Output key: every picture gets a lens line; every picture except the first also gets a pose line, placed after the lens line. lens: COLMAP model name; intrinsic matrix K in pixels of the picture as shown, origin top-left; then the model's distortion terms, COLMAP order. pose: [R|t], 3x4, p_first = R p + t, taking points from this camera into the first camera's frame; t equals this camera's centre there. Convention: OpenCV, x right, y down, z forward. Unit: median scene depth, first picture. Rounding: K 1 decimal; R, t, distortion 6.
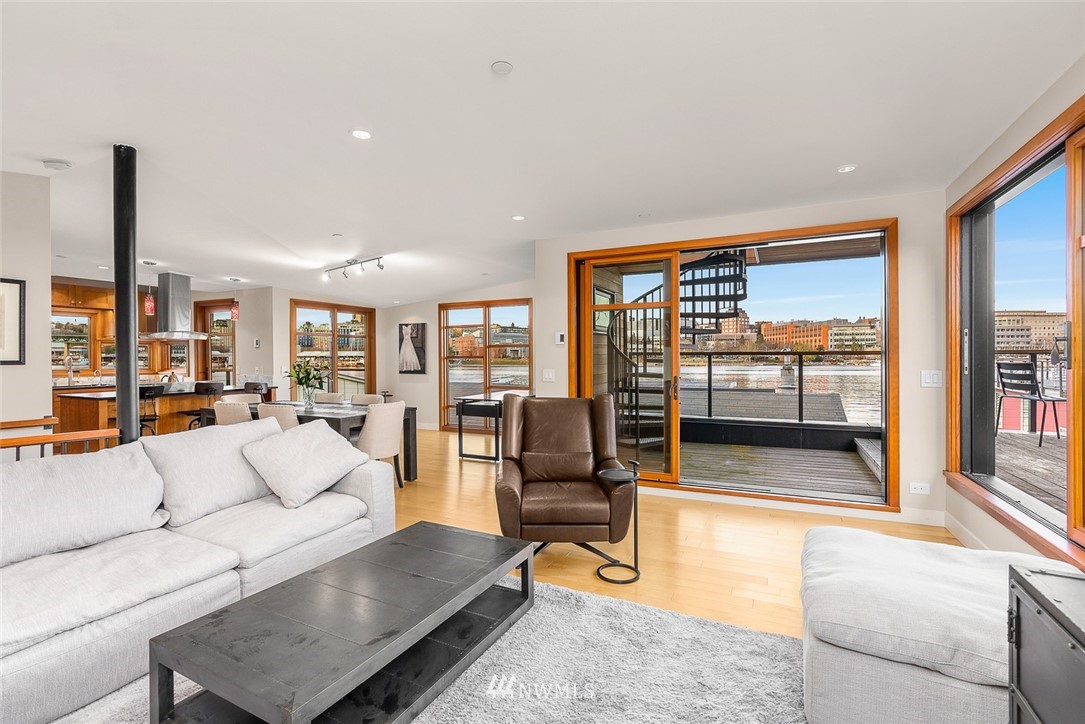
lens RADIAL K [[489.8, 0, 544.4], [0, 489.8, 359.8], [0, 0, 1]] dist [-0.000003, 0.000327]
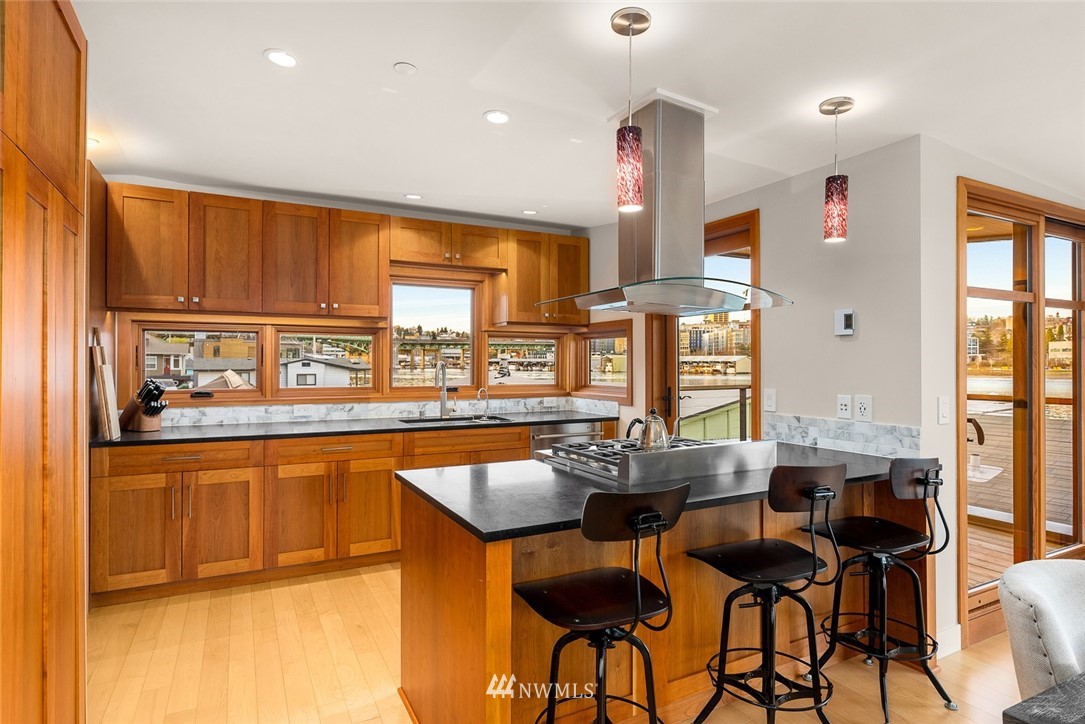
lens RADIAL K [[572.2, 0, 542.5], [0, 572.2, 362.0], [0, 0, 1]] dist [-0.001274, 0.000530]
pose [[0.806136, 0.004372, -0.591714, -0.424910], [-0.008056, 0.999961, -0.003586, -0.003863], [0.591675, 0.007657, 0.806140, 0.464579]]
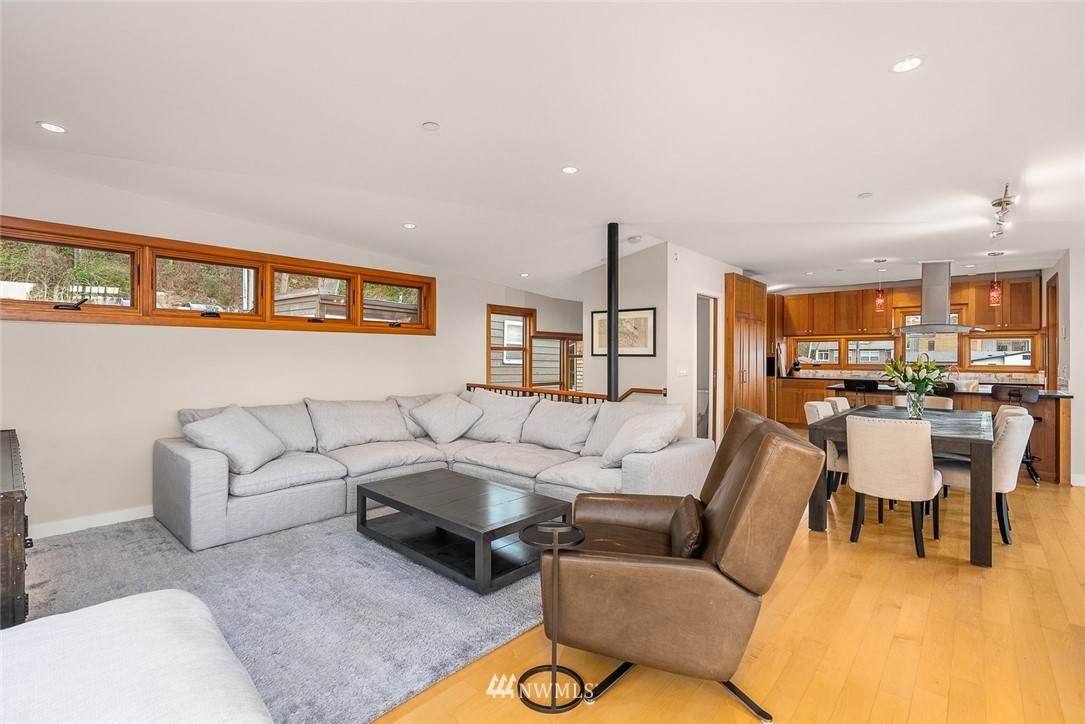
lens RADIAL K [[489.9, 0, 523.1], [0, 489.9, 355.4], [0, 0, 1]] dist [0.000225, 0.000211]
pose [[-0.298998, 0.003057, -0.954249, 0.259228], [-0.003559, 0.999984, 0.004318, -0.000869], [0.954247, 0.004688, -0.298982, 0.386818]]
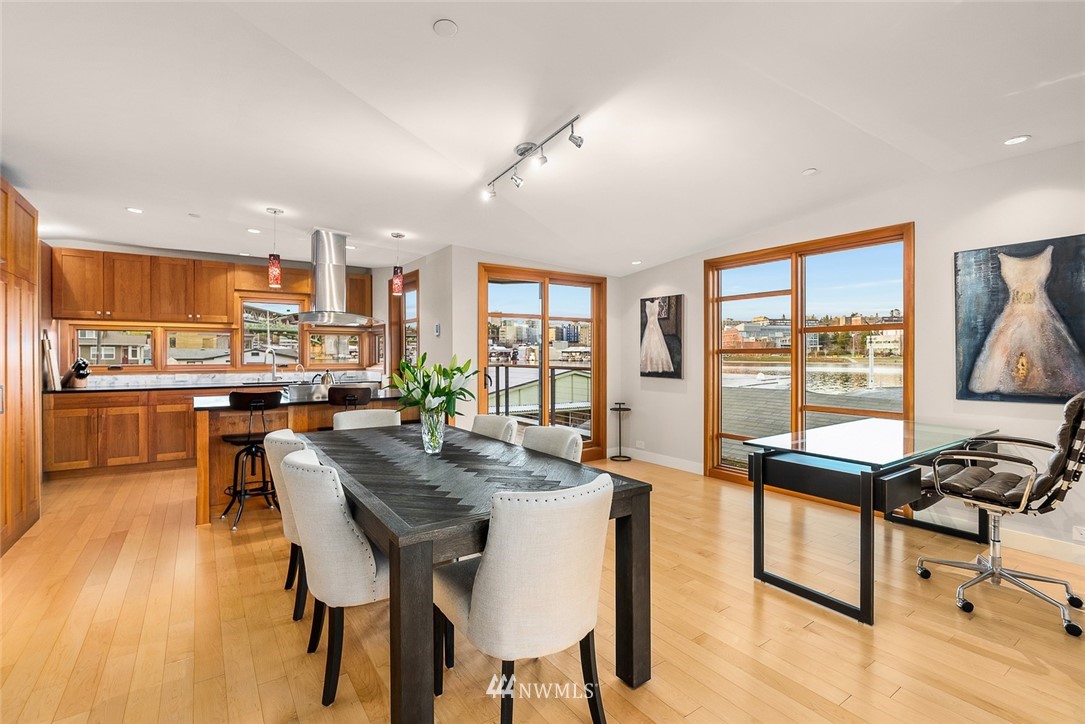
lens RADIAL K [[497.1, 0, 541.5], [0, 497.1, 357.1], [0, 0, 1]] dist [-0.007212, 0.000289]
pose [[0.869098, 0.008740, -0.494562, -0.088522], [-0.006982, 0.999961, 0.005401, 0.000230], [0.494590, -0.001240, 0.869125, 0.377199]]
